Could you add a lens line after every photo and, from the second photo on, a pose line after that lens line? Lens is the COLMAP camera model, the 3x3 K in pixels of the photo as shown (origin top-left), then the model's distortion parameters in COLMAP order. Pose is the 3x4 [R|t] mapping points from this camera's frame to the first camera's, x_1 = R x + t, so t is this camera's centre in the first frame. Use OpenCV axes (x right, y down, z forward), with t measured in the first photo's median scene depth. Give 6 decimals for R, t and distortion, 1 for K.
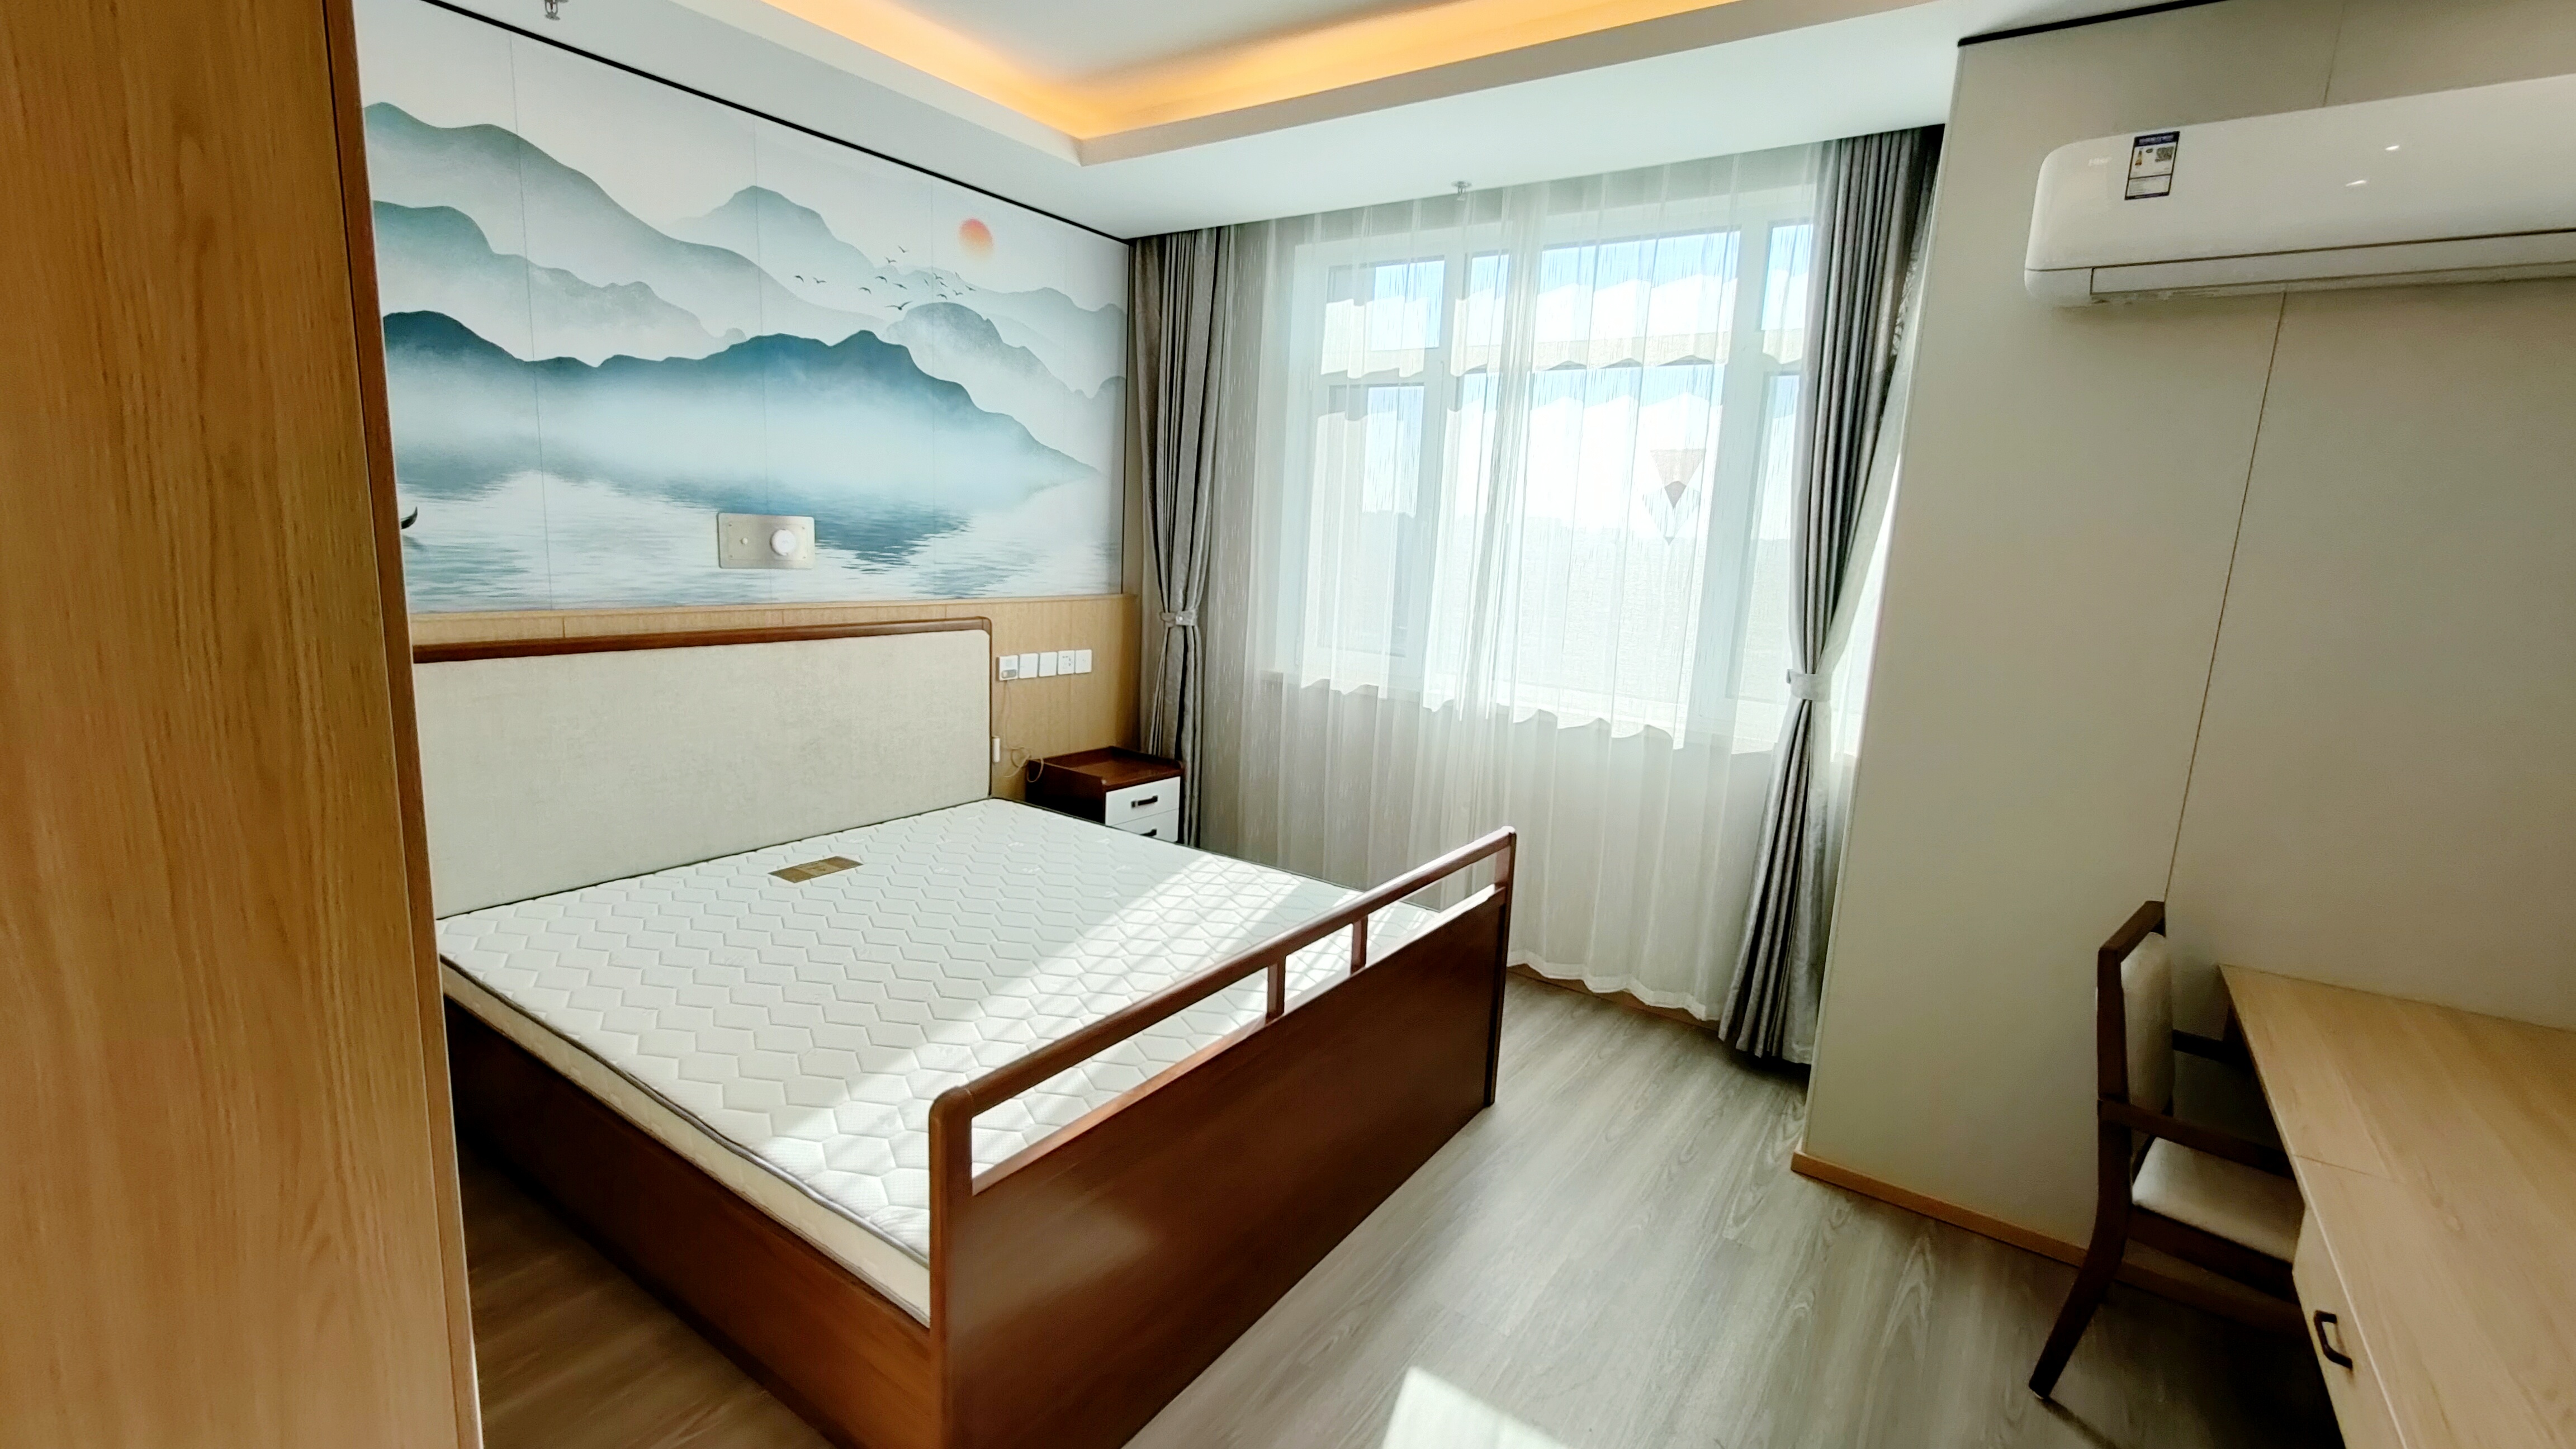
lens RADIAL K [[1080.6, 0, 1296.4], [0, 1080.6, 736.8], [0, 0, 1]] dist [-0.001370, 0.000020]
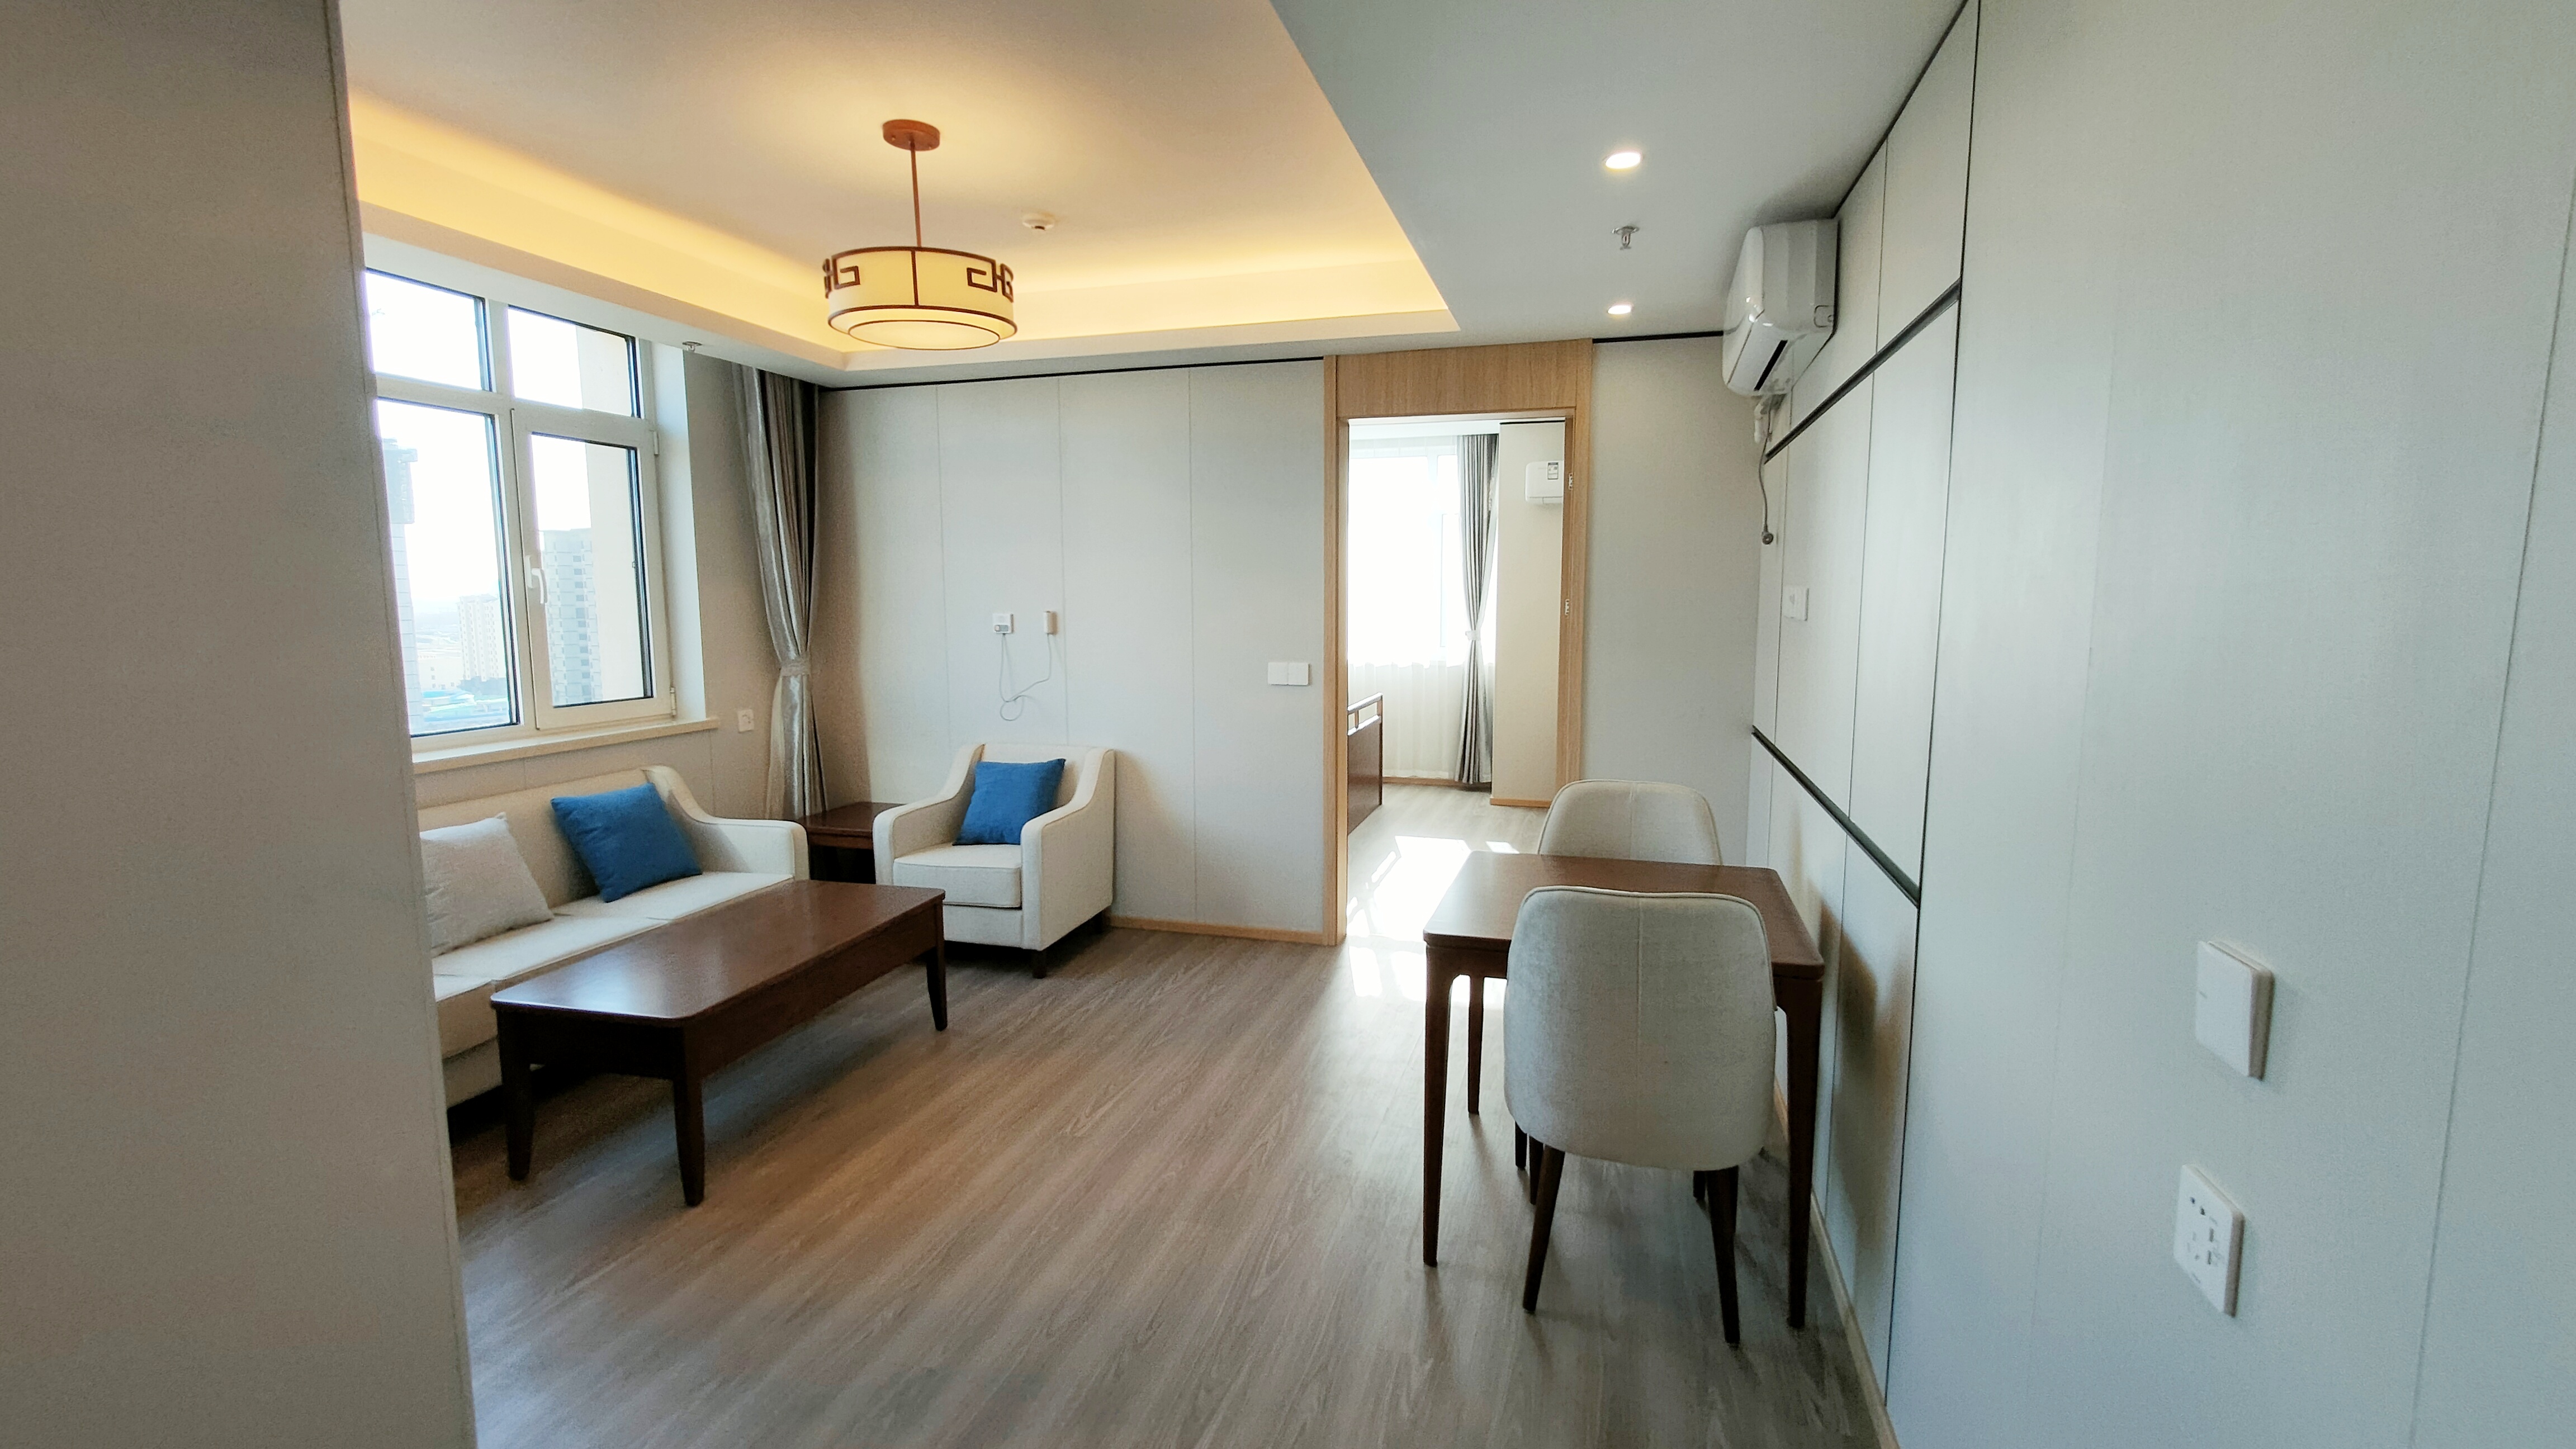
lens RADIAL K [[1080.6, 0, 1296.8], [0, 1080.6, 714.0], [0, 0, 1]] dist [-0.001370, 0.000020]
pose [[0.951394, -0.088761, 0.294908, -0.697371], [0.102825, 0.994168, -0.032497, 0.178404], [-0.290304, 0.061241, 0.954973, -1.311082]]
